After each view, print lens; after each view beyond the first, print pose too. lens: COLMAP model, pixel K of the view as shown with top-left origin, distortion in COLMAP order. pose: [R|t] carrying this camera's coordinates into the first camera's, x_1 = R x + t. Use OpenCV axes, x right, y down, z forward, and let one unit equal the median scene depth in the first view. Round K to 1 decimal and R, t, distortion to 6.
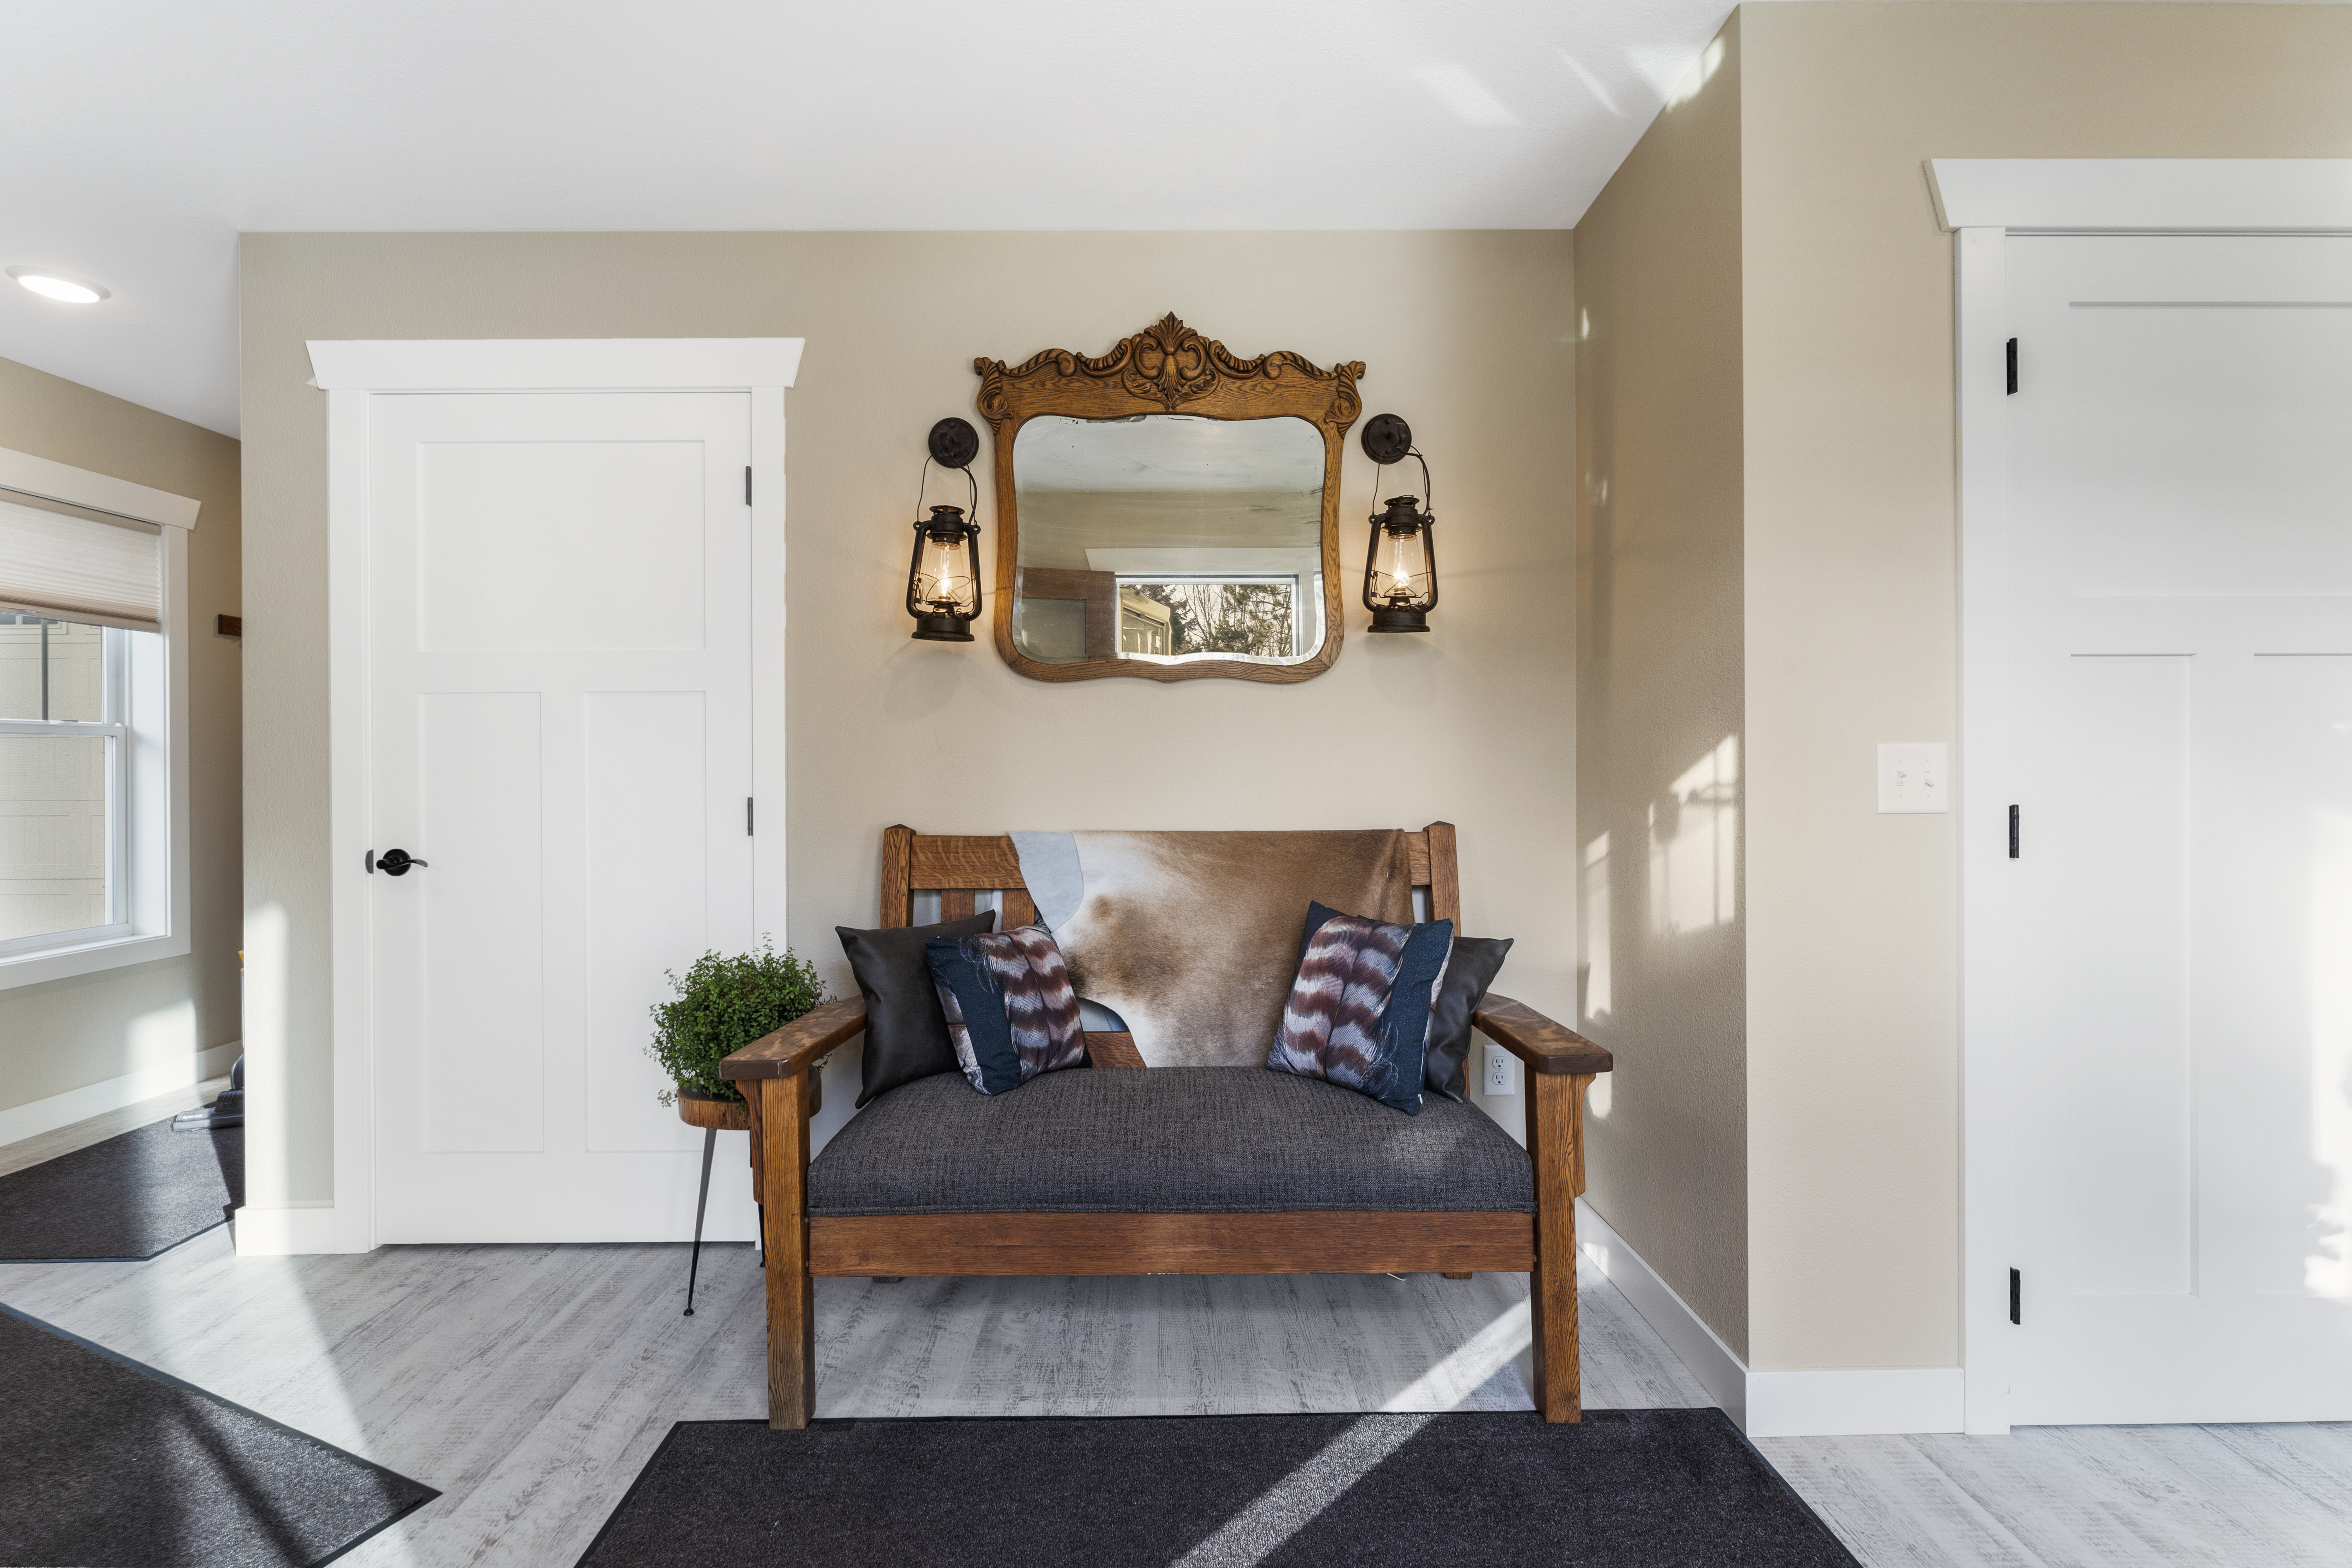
lens RADIAL K [[1007.0, 0, 1172.7], [0, 1007.0, 766.2], [0, 0, 1]] dist [0.000051, -0.000161]
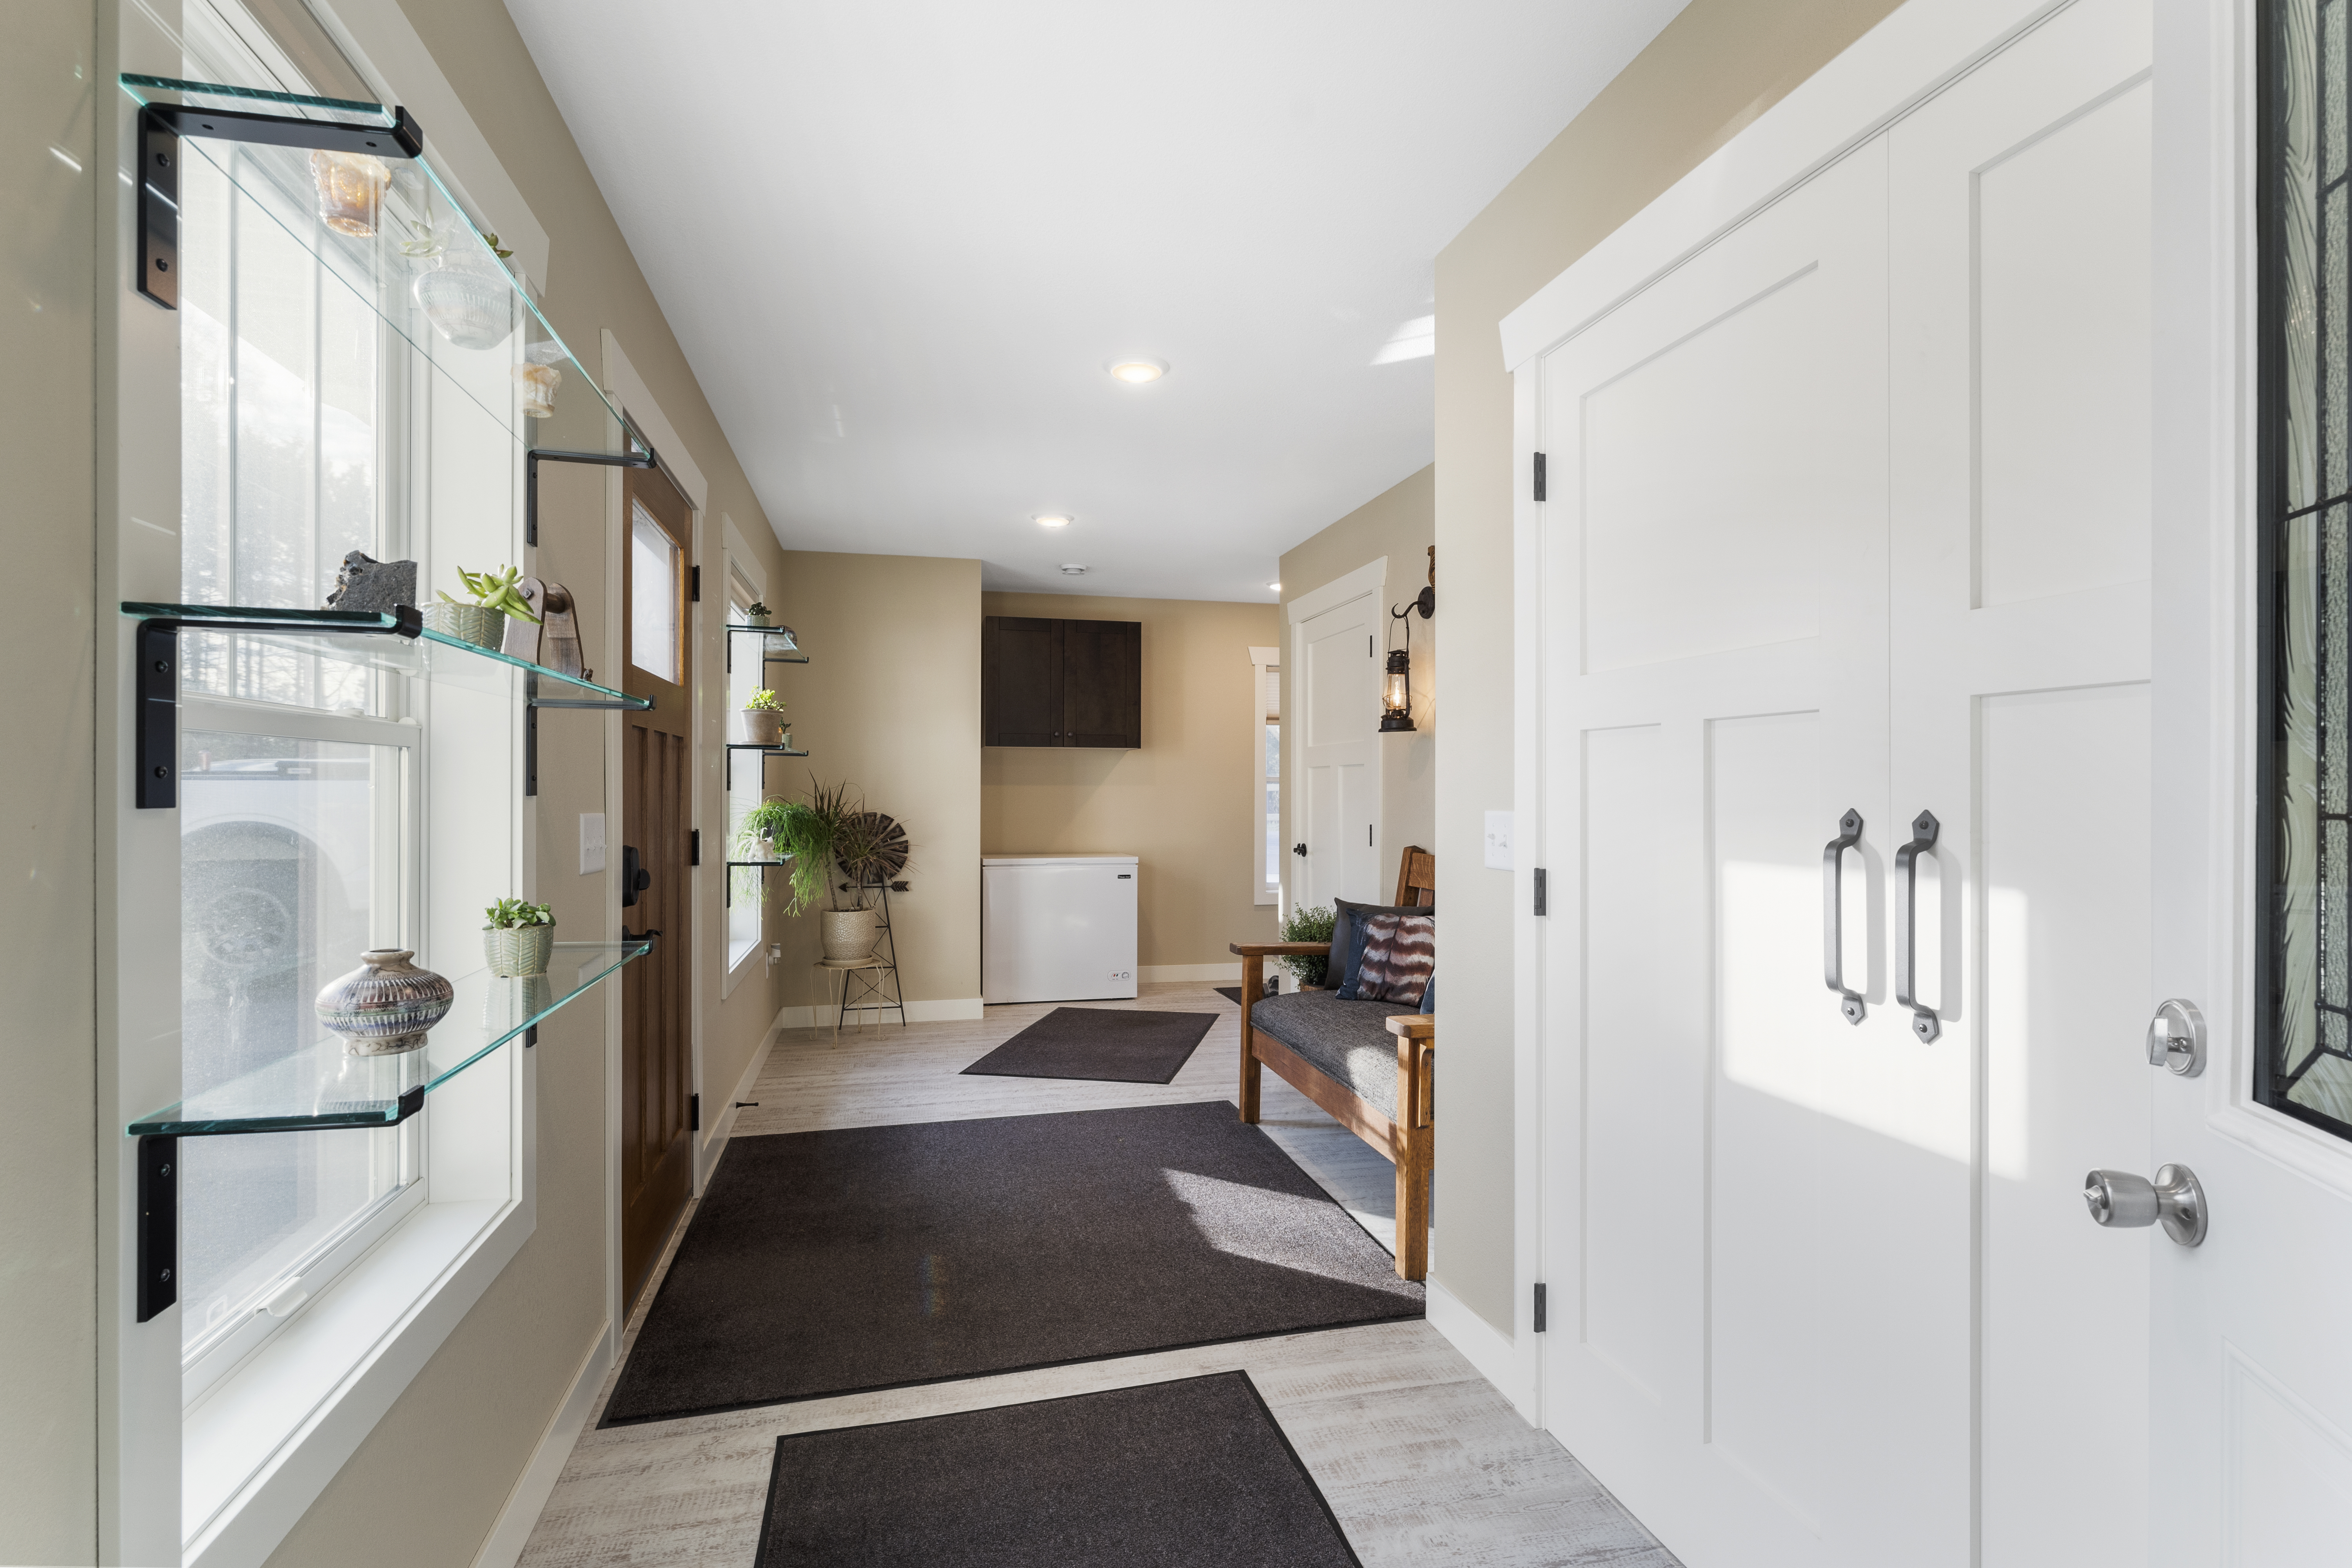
lens RADIAL K [[1069.1, 0, 1171.2], [0, 1069.1, 792.5], [0, 0, 1]] dist [0.000568, -0.000015]
pose [[0.234903, 0.001920, -0.972017, 1.755800], [0.004434, 0.999986, 0.003047, -0.046806], [0.972009, -0.005025, 0.234891, 0.307256]]
